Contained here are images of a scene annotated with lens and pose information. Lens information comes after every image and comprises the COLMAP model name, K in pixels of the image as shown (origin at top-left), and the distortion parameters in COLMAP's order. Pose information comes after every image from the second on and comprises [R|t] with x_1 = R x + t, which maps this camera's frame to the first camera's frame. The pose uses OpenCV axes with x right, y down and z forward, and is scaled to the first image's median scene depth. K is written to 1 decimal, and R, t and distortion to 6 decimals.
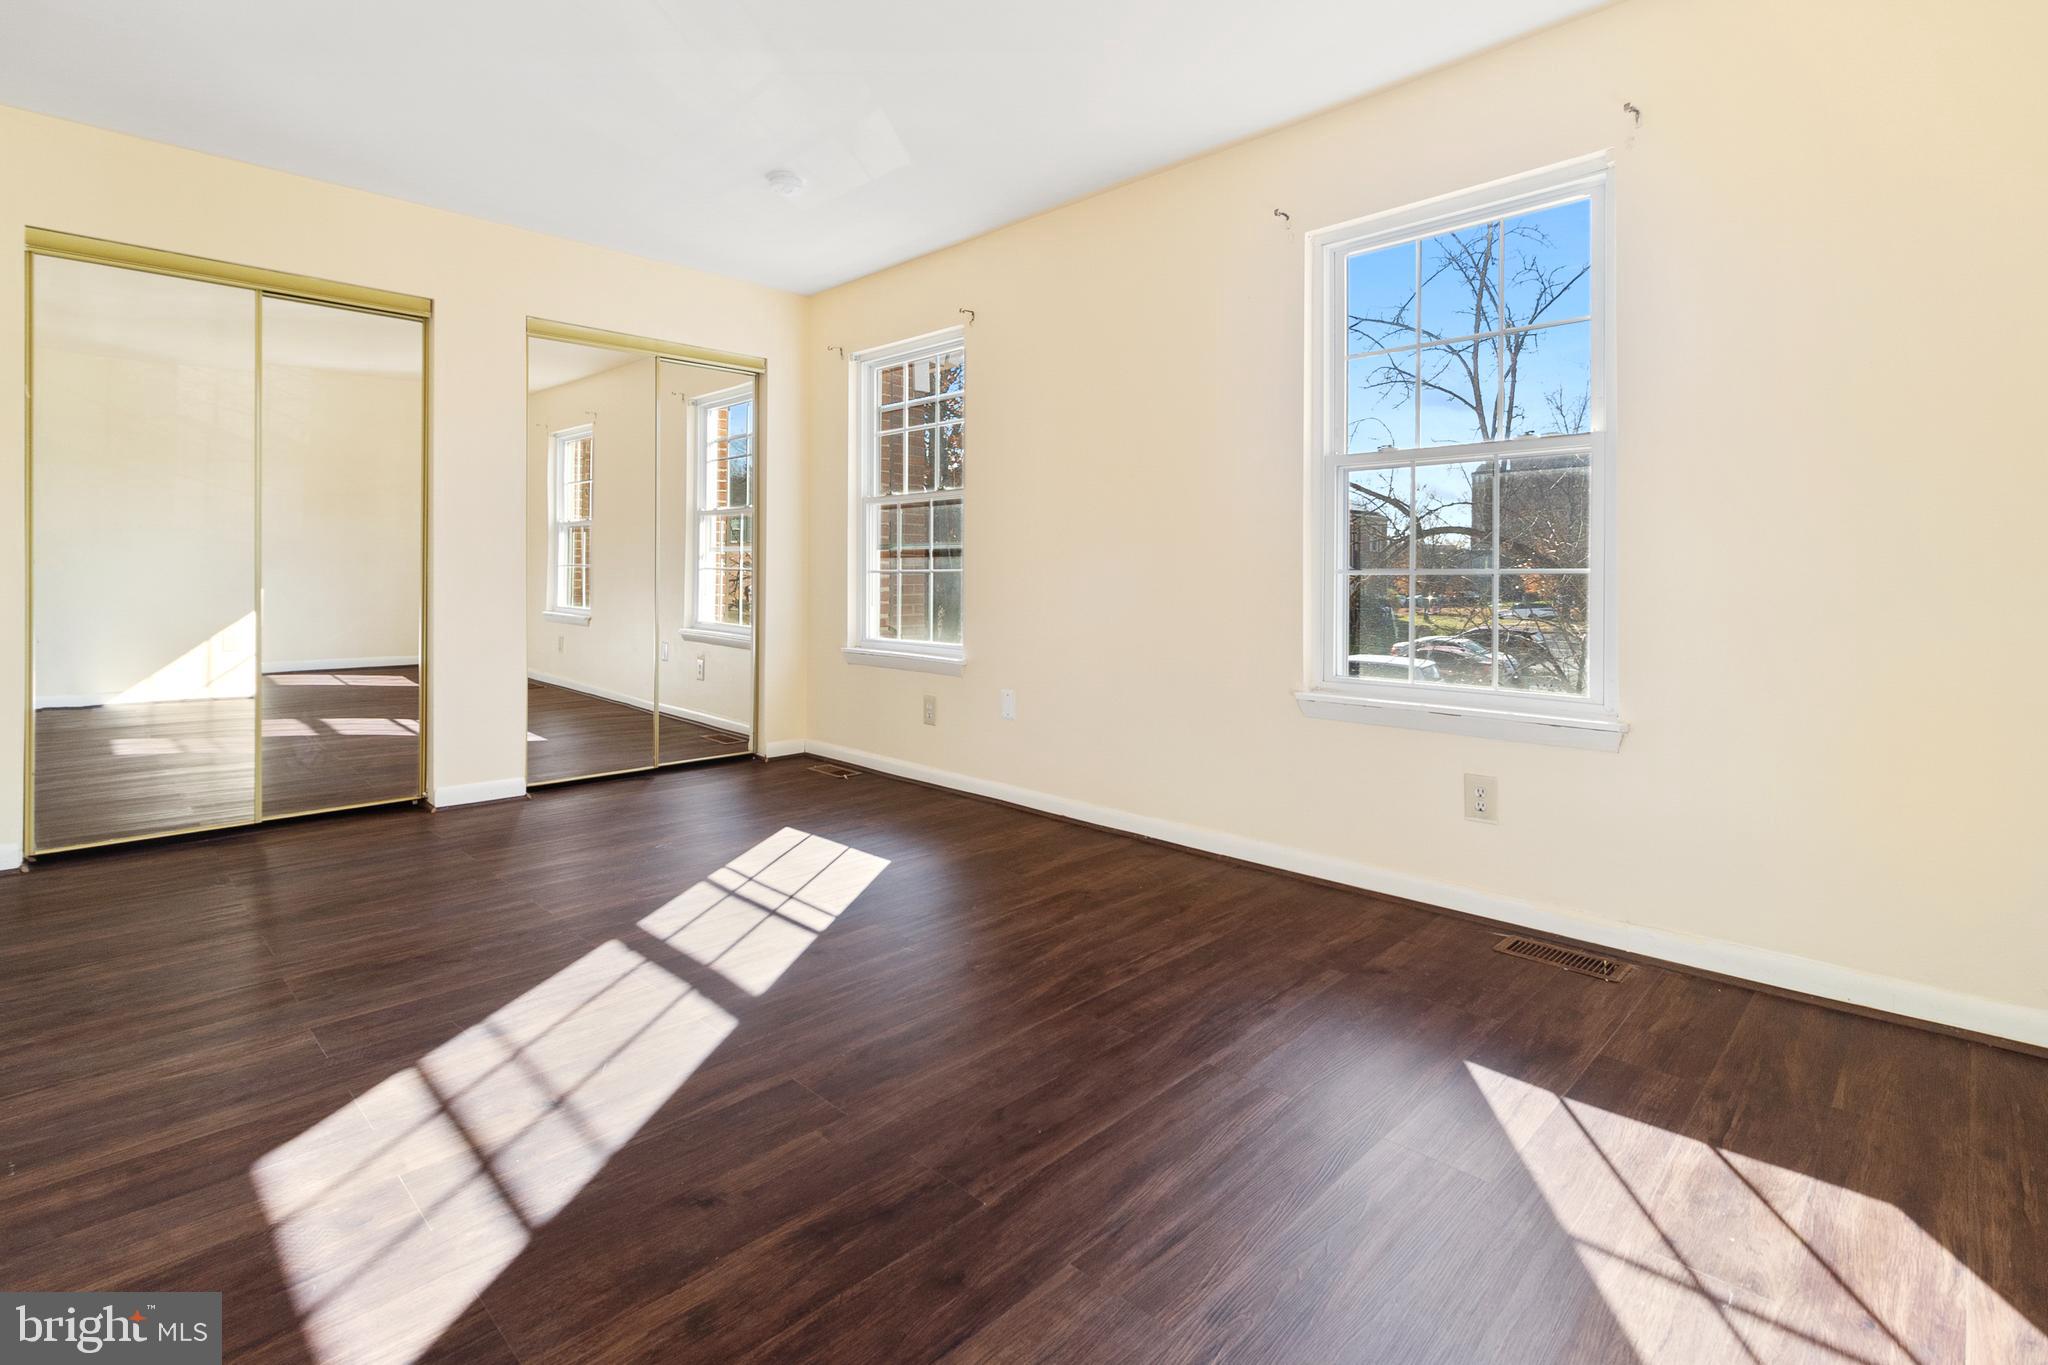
lens RADIAL K [[985.9, 0, 1037.3], [0, 985.9, 611.0], [0, 0, 1]] dist [-0.002591, -0.000751]
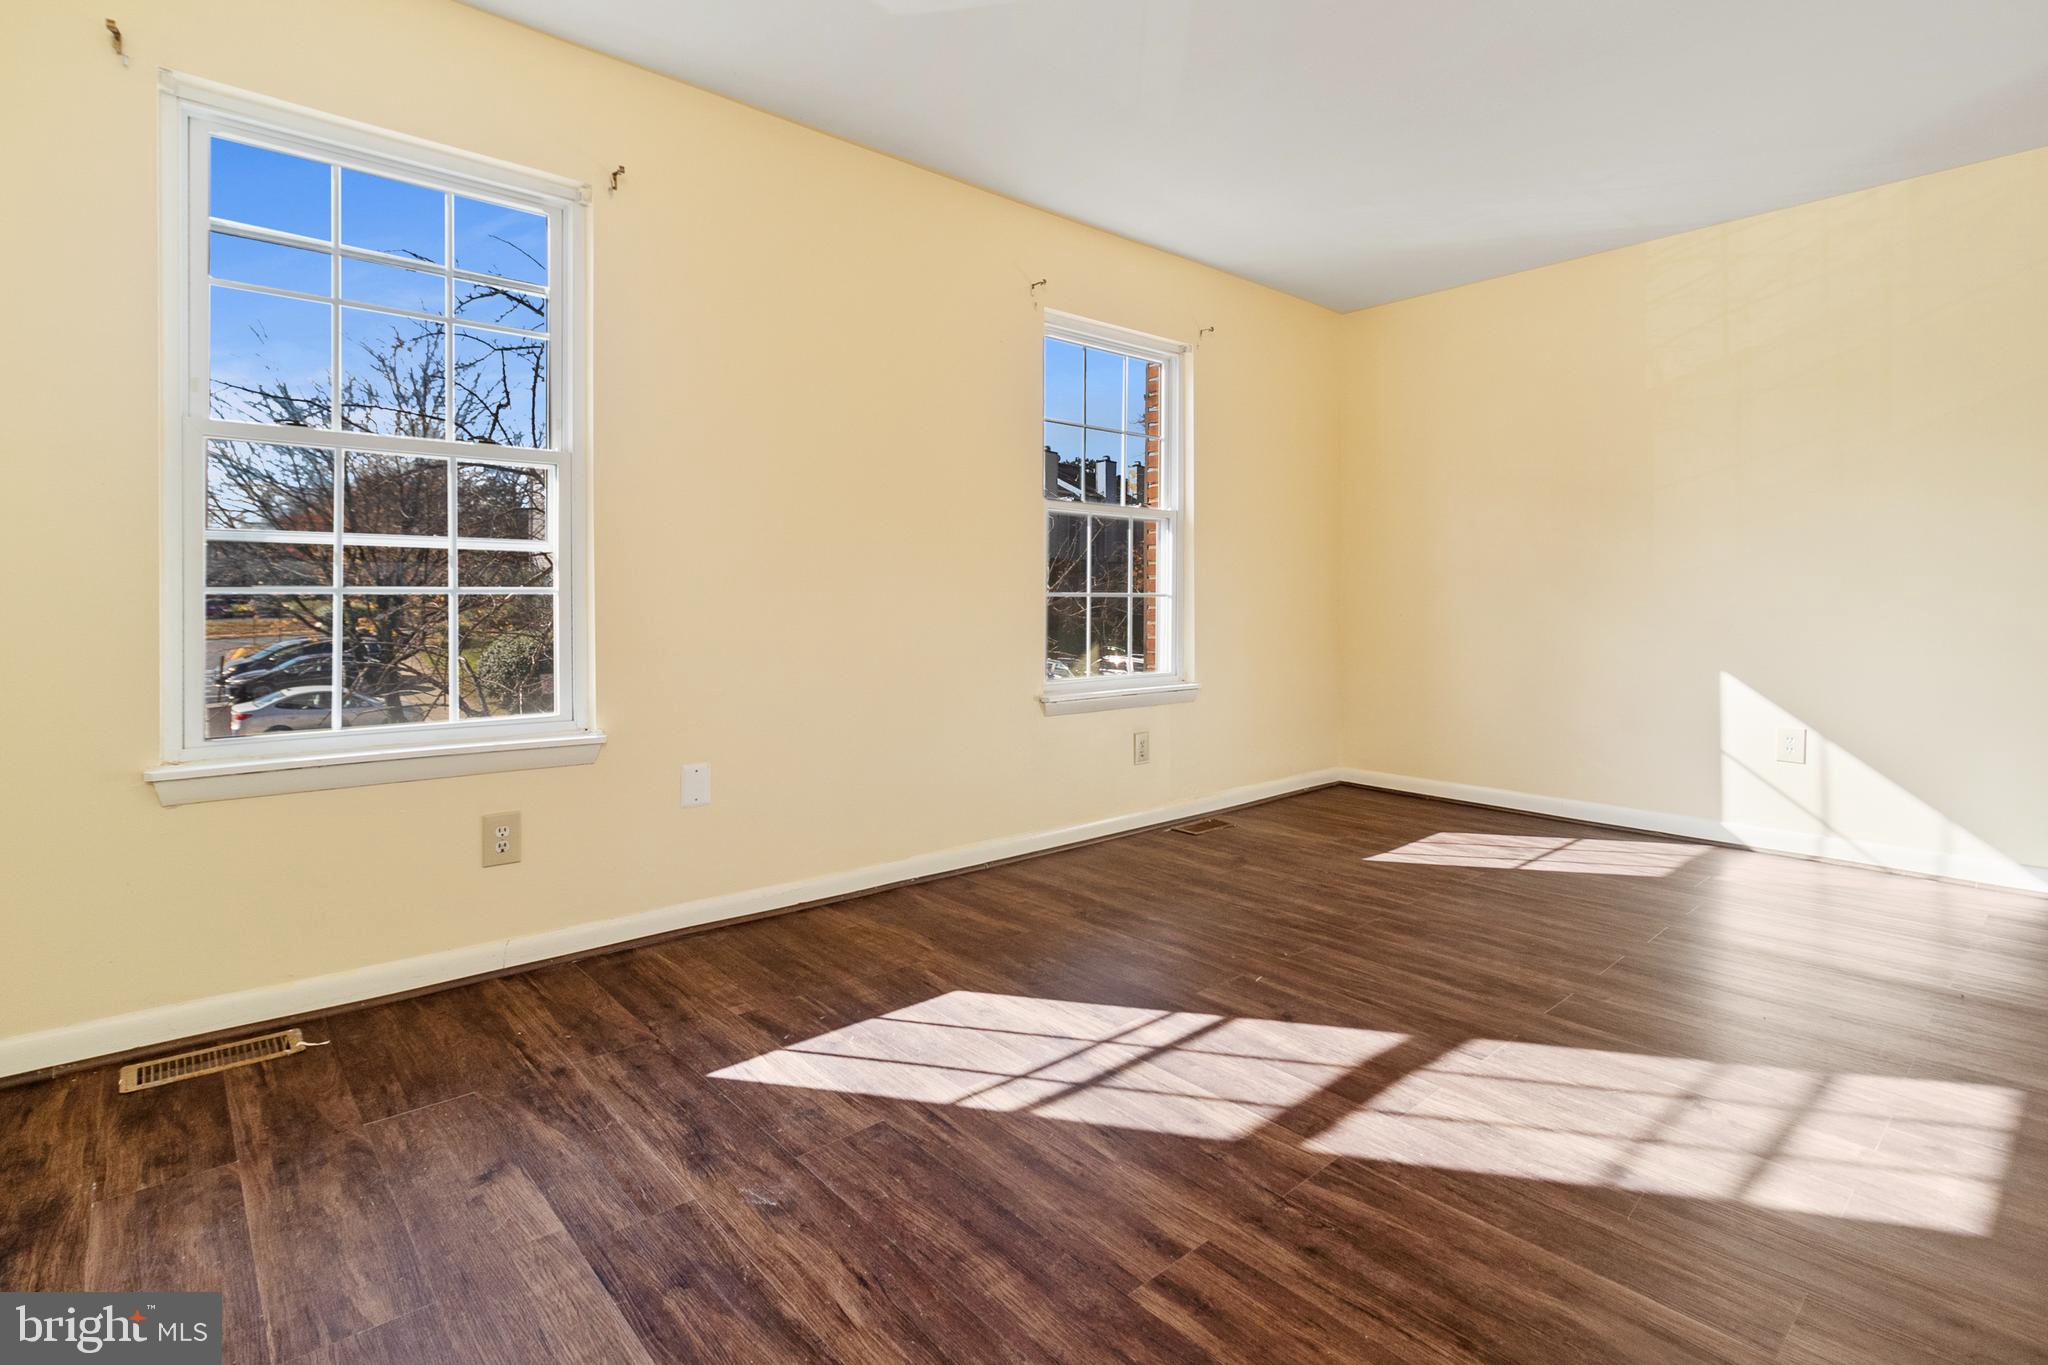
lens RADIAL K [[985.9, 0, 1037.3], [0, 985.9, 611.0], [0, 0, 1]] dist [-0.002591, -0.000751]
pose [[0.069511, -0.013936, 0.997484, -1.005105], [0.036581, 0.999266, 0.011412, -0.037363], [-0.996910, 0.035695, 0.069970, 1.022417]]
